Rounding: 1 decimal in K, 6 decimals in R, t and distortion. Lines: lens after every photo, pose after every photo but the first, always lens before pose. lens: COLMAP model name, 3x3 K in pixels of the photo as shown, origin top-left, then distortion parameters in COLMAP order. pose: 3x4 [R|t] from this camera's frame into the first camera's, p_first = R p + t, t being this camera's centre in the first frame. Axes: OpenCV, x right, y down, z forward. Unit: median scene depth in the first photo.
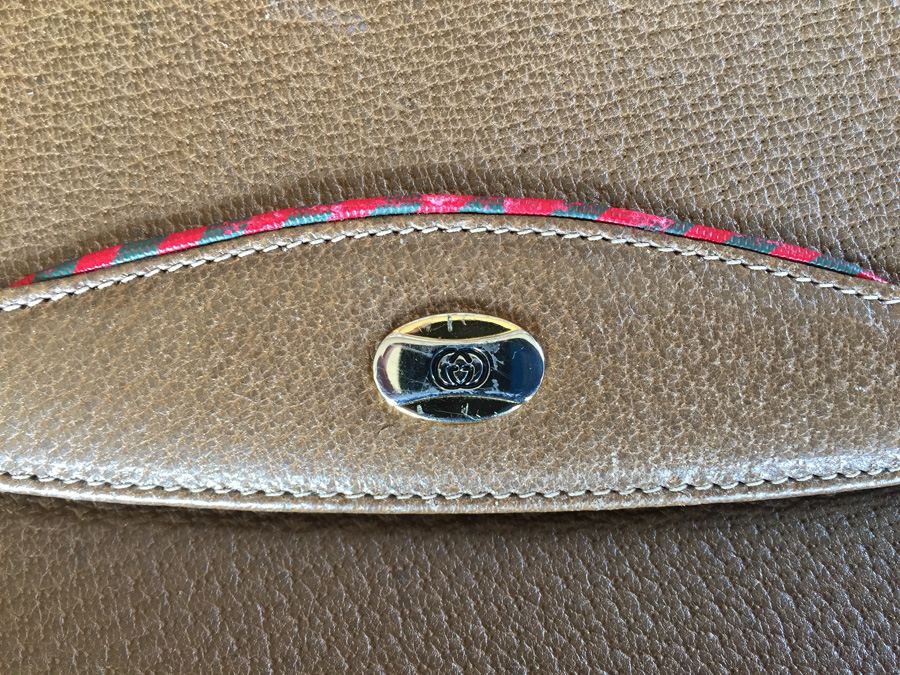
lens RADIAL K [[824.3, 0, 450.0], [0, 824.3, 337.5], [0, 0, 1]] dist [0.084488, -0.229359]
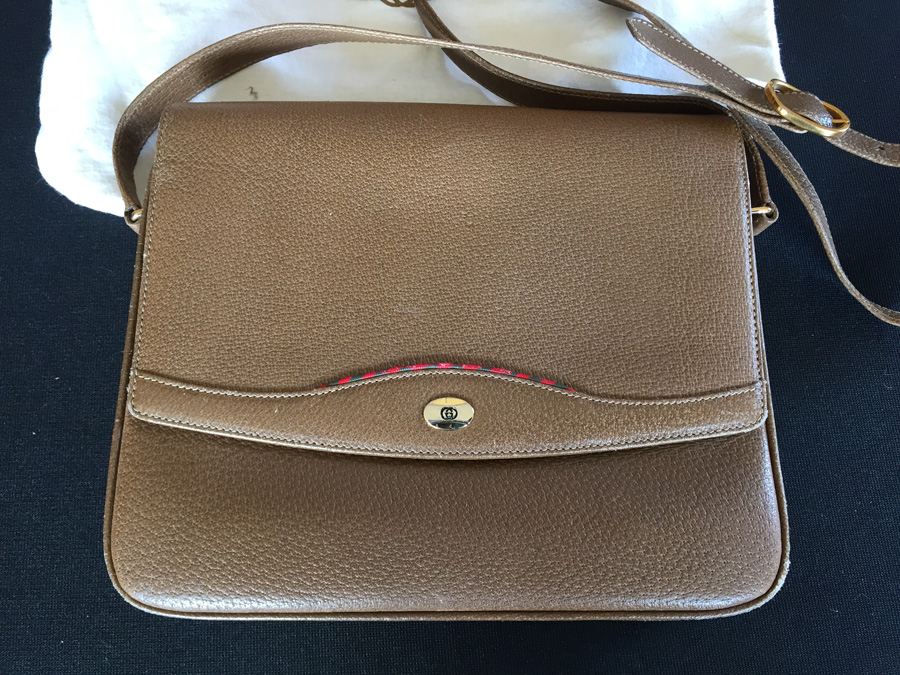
lens RADIAL K [[824.3, 0, 450.0], [0, 824.3, 337.5], [0, 0, 1]] dist [0.084488, -0.229359]
pose [[0.999824, 0.016804, -0.008339, 0.038304], [-0.017938, 0.986495, -0.162806, 0.276657], [0.005490, 0.162927, 0.986623, -2.371932]]
